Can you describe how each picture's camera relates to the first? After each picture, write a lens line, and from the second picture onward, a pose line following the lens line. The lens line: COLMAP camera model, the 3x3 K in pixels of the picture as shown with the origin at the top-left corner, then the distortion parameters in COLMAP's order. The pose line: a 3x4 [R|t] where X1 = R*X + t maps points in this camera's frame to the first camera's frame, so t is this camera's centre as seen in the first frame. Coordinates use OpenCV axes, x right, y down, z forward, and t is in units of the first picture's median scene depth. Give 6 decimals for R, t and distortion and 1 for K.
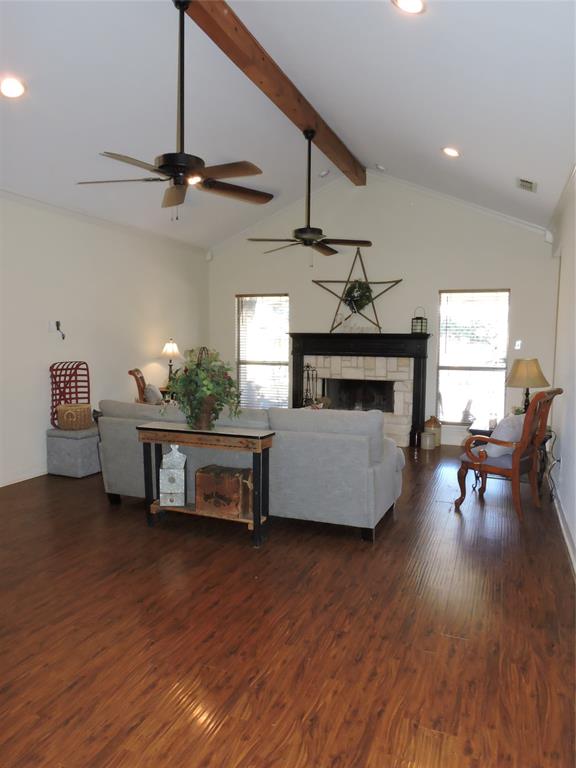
lens RADIAL K [[547.9, 0, 288.0], [0, 547.9, 384.0], [0, 0, 1]] dist [-0.007650, -0.000426]
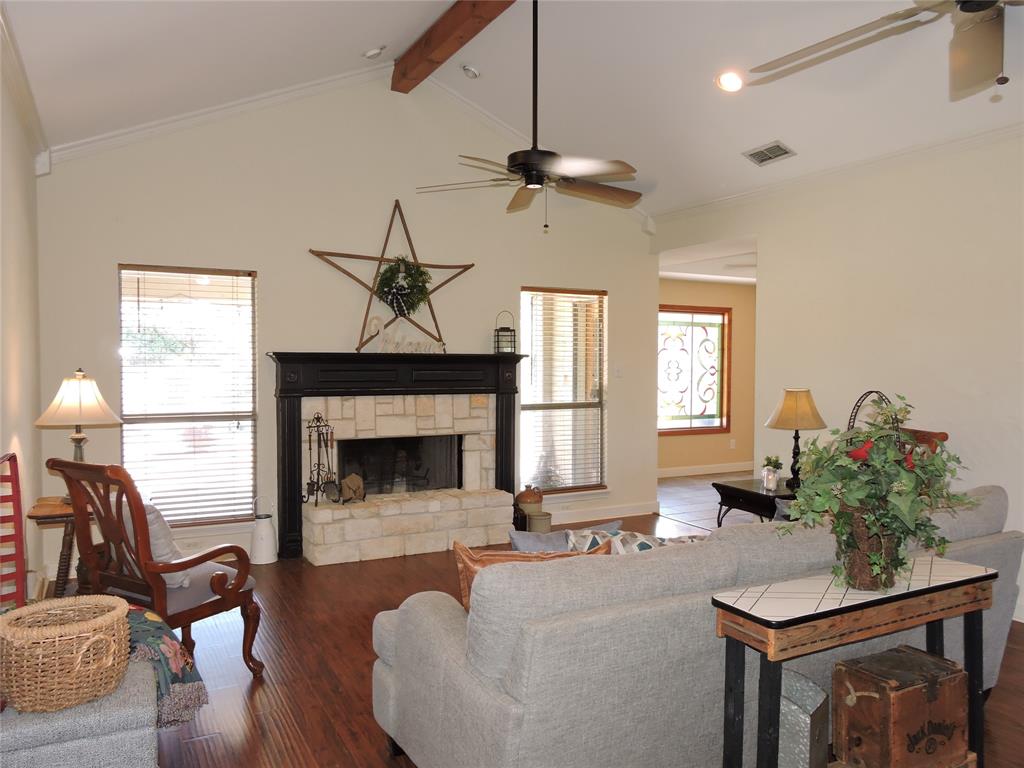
lens RADIAL K [[773.3, 0, 512.0], [0, 773.3, 384.0], [0, 0, 1]] dist [-0.001086, -0.002471]
pose [[0.646936, -0.029788, 0.761962, -0.402942], [0.066075, 0.997668, -0.017097, -0.041580], [-0.759676, 0.061408, 0.647396, 0.416247]]
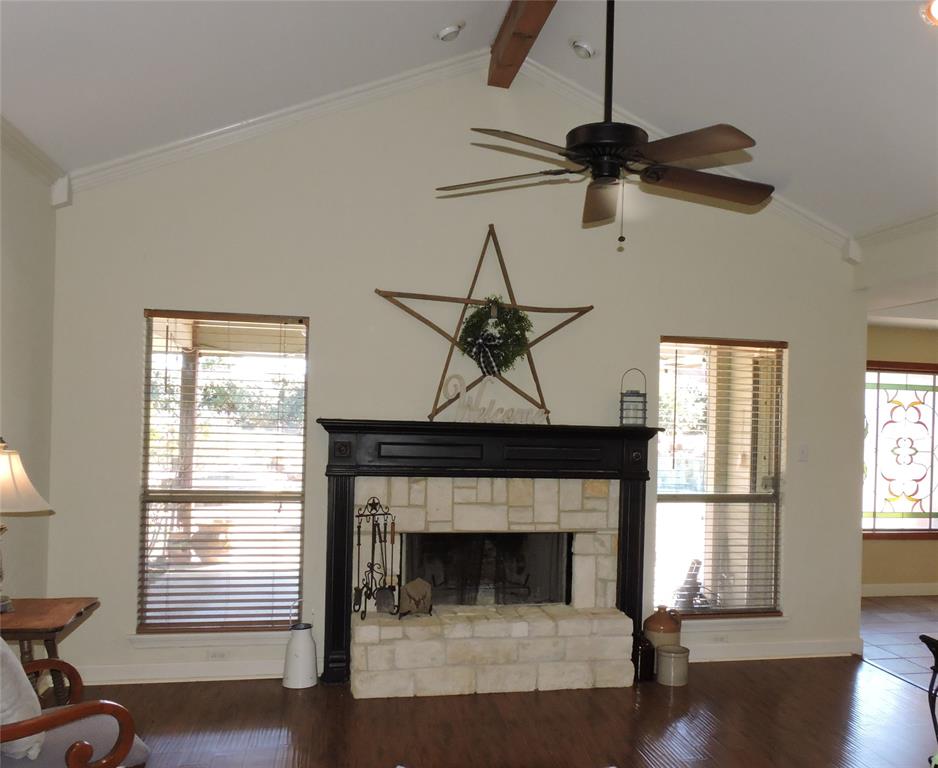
lens RADIAL K [[840.7, 0, 518.7], [0, 840.7, 419.9], [0, 0, 1]] dist [-0.006405, 0.002443]
pose [[0.825400, 0.013317, 0.564391, -0.226092], [0.028915, 0.997412, -0.065822, -0.052171], [-0.563807, 0.070649, 0.822879, 0.457763]]
